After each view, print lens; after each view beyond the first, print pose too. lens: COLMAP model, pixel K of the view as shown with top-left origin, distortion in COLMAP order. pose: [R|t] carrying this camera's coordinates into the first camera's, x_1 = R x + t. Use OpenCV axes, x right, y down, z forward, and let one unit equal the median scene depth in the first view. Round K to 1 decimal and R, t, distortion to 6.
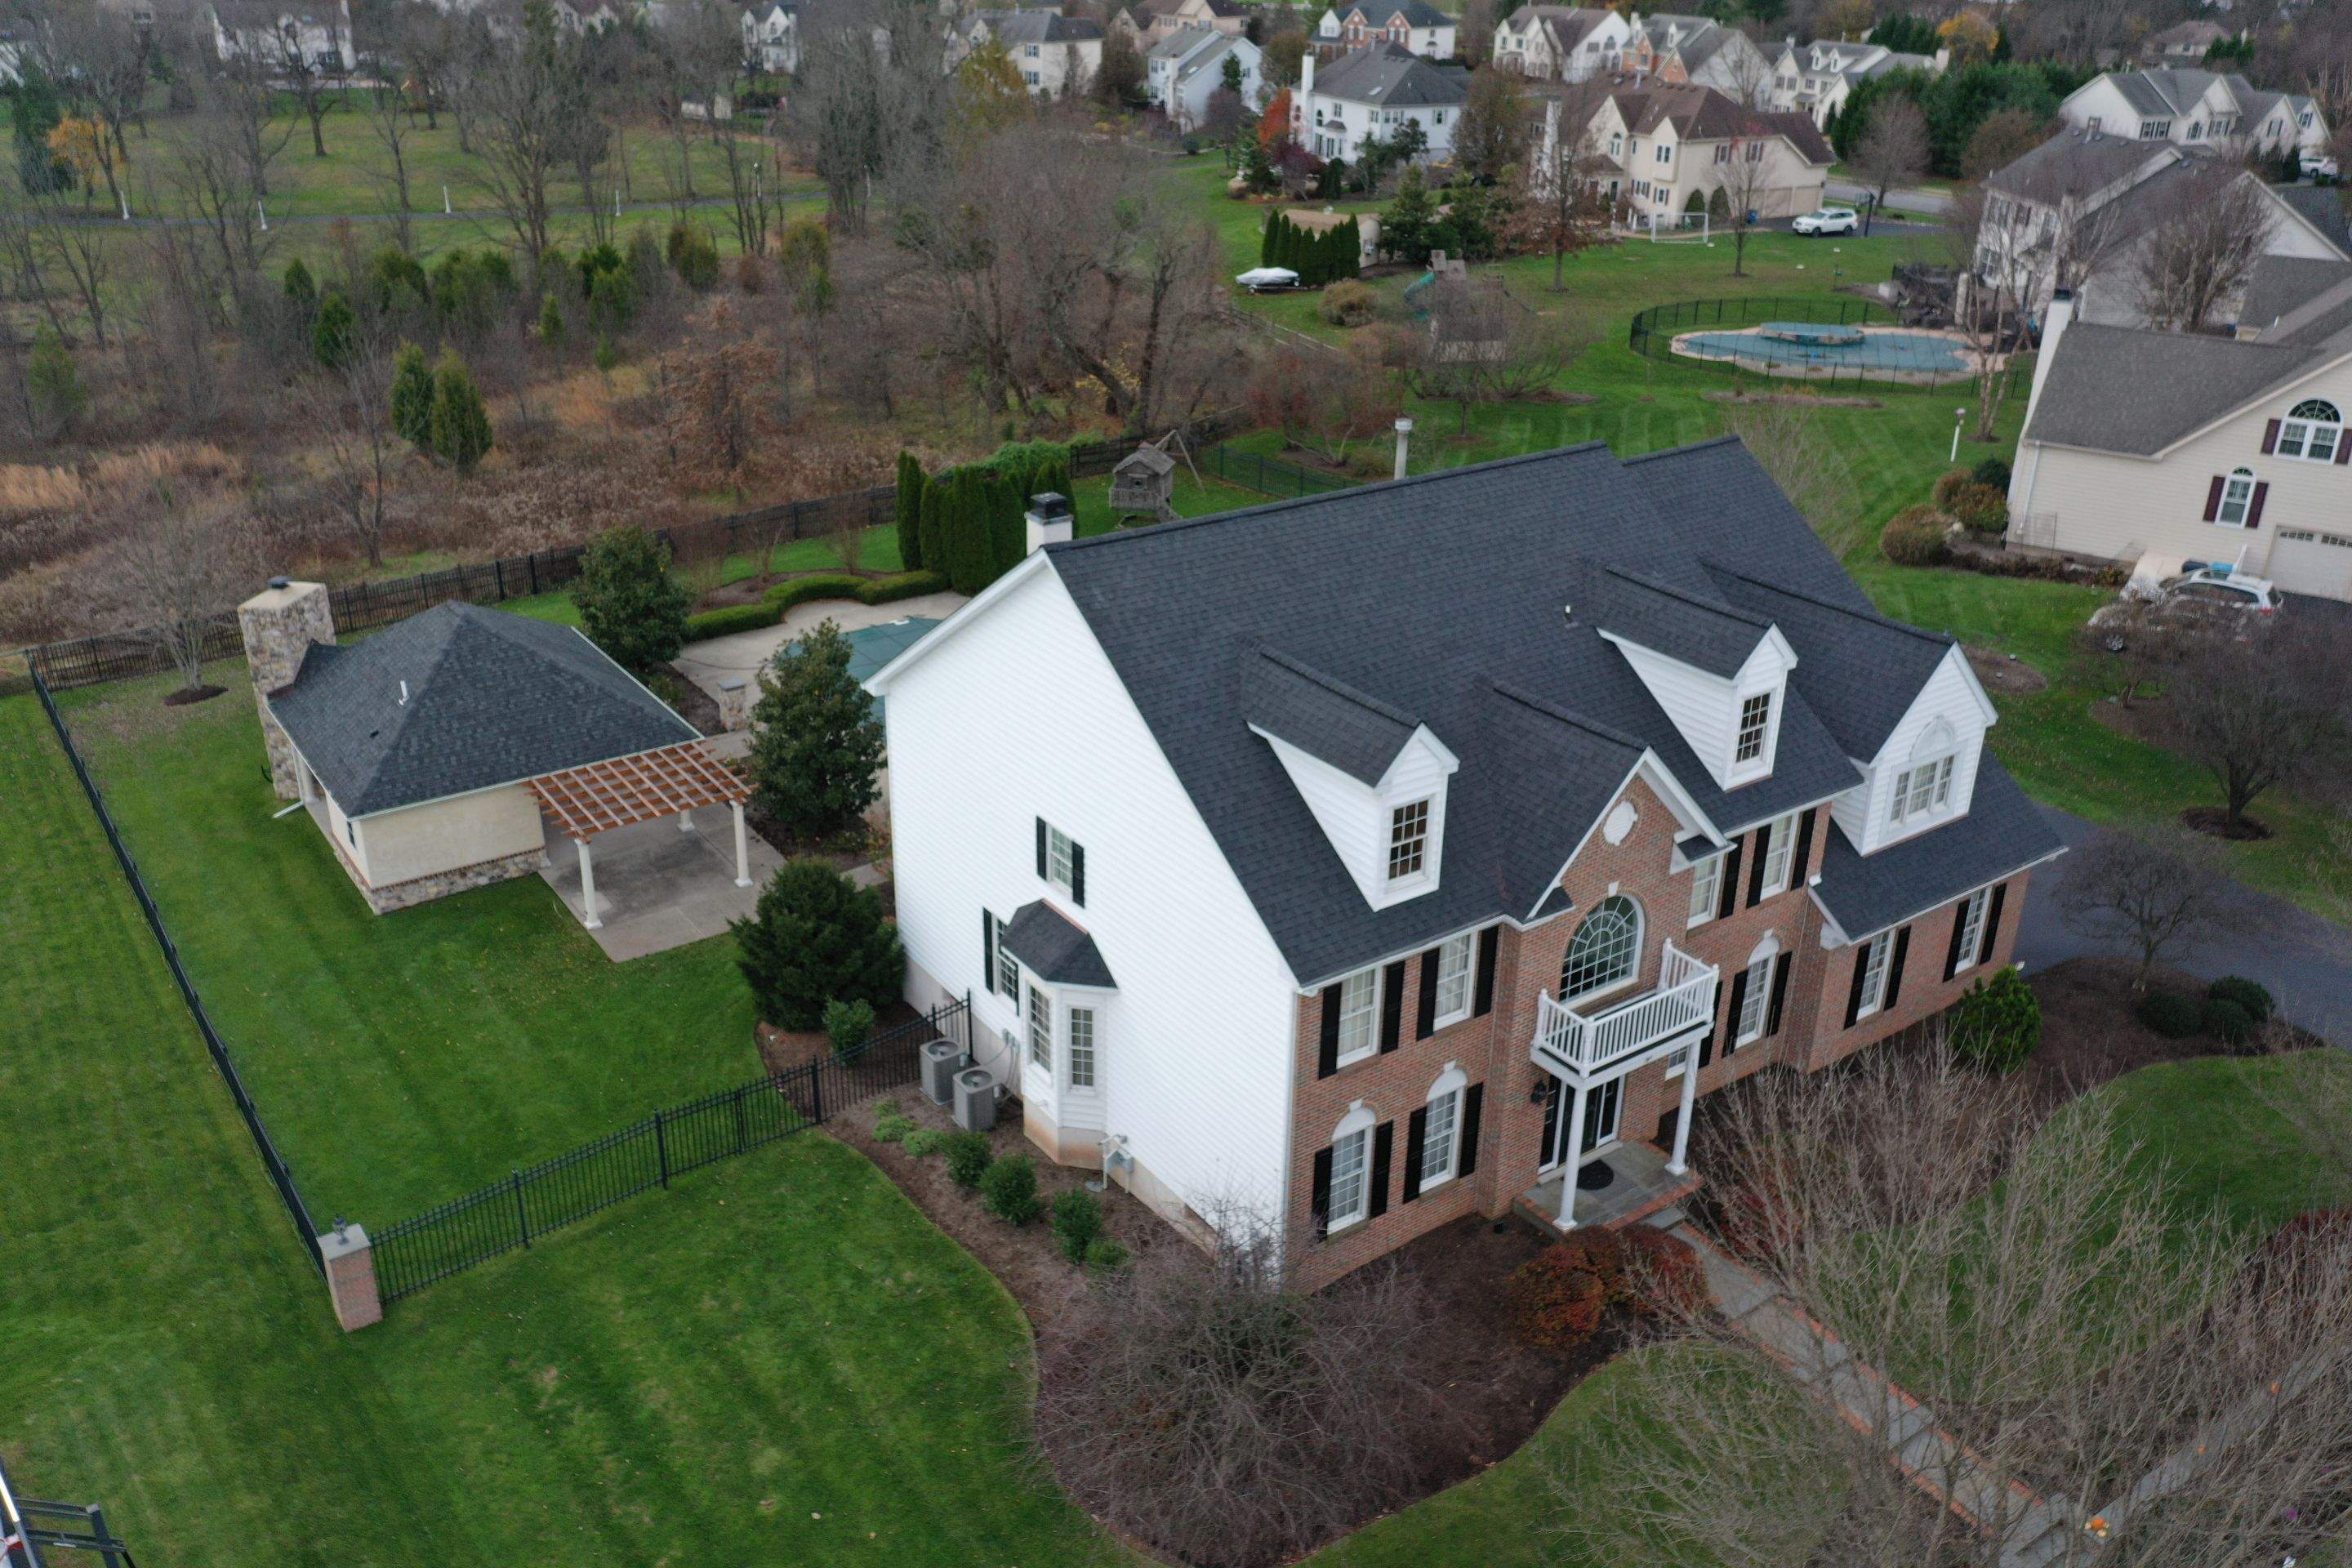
lens RADIAL K [[1892.4, 0, 1176.0], [0, 1892.4, 784.0], [0, 0, 1]] dist [0.010832, 0.000517]
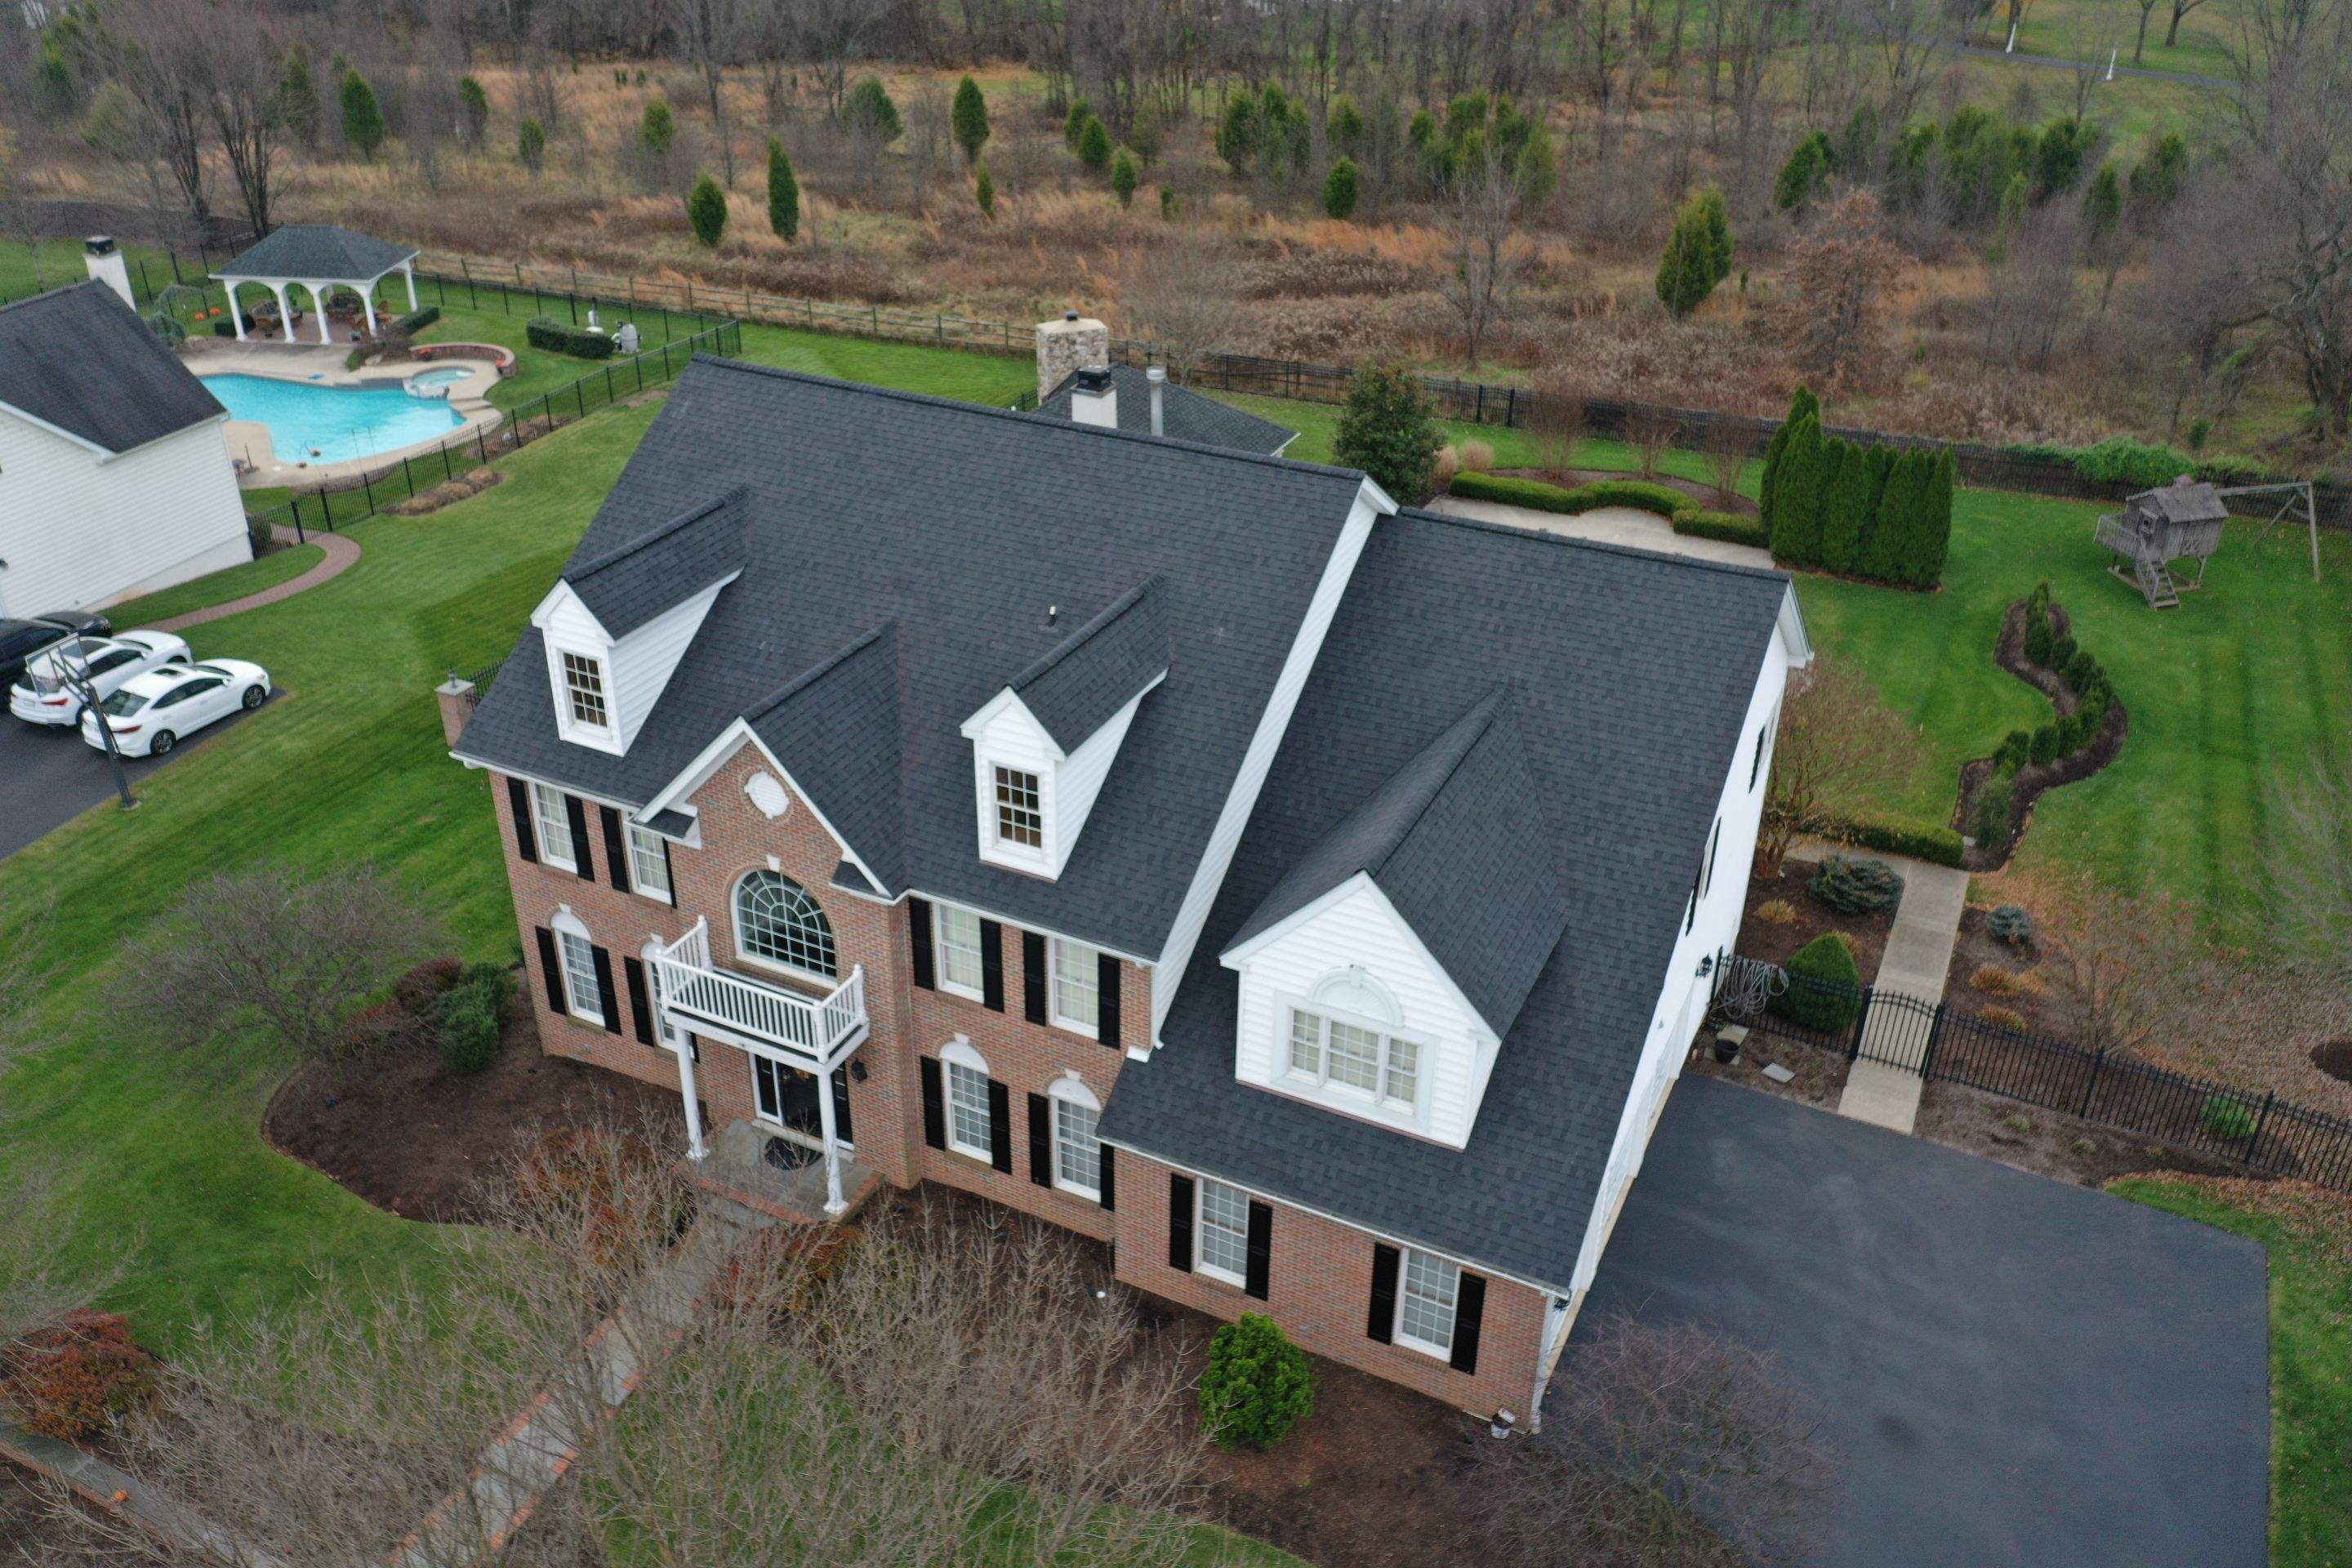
lens RADIAL K [[1885.8, 0, 1096.1], [0, 1885.8, 874.2], [0, 0, 1]] dist [0.007412, 0.001688]
pose [[0.457433, 0.464092, -0.758534, 0.850525], [-0.366204, 0.875634, 0.314897, -0.244835], [0.810339, 0.133734, 0.570496, 0.502336]]
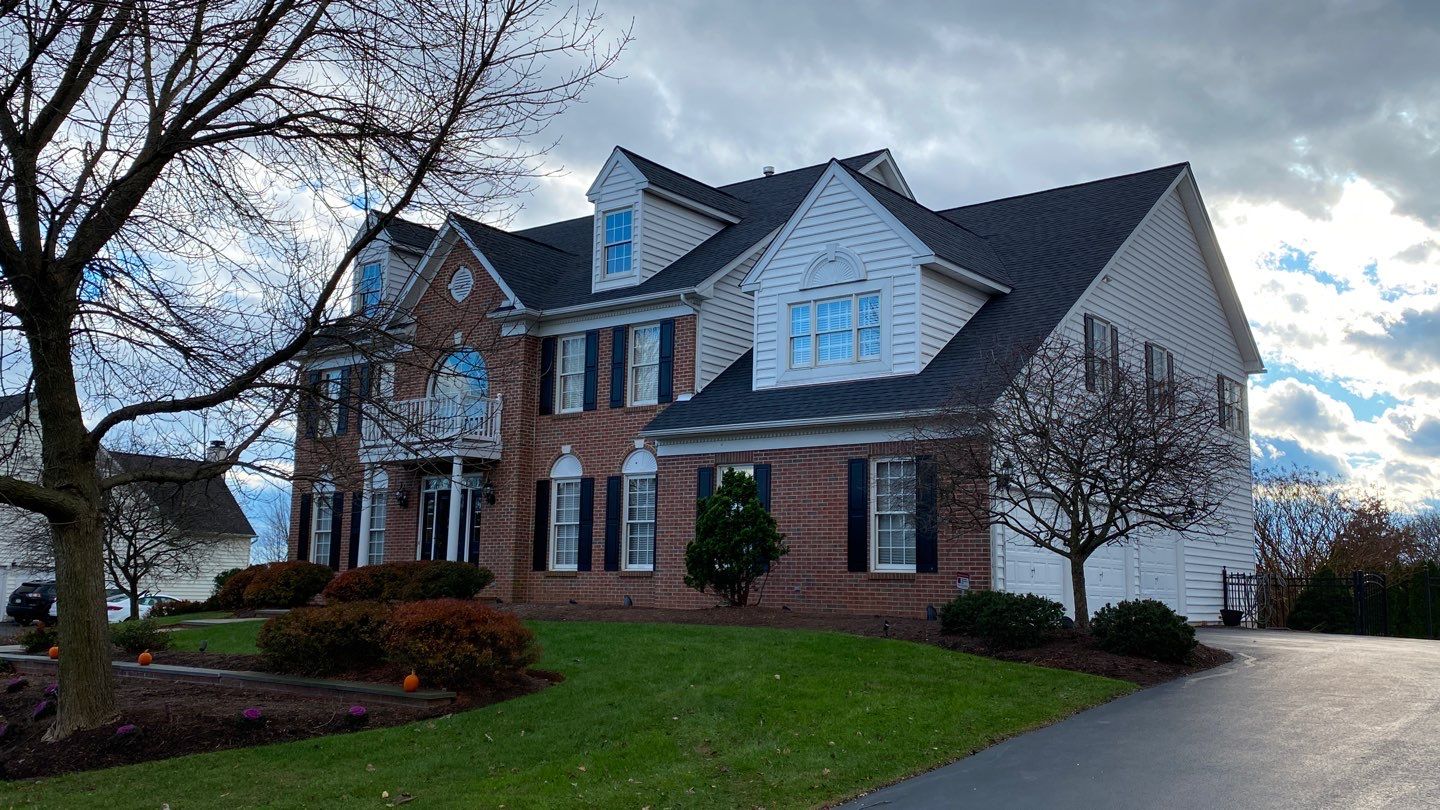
lens RADIAL K [[1286.5, 0, 720.0], [0, 1286.5, 405.0], [0, 0, 1]] dist [0.005070, 0.000506]
pose [[0.297247, -0.142022, -0.944179, 0.971046], [-0.417996, 0.869722, -0.262417, 0.333607], [0.858442, 0.472666, 0.199158, 0.926769]]
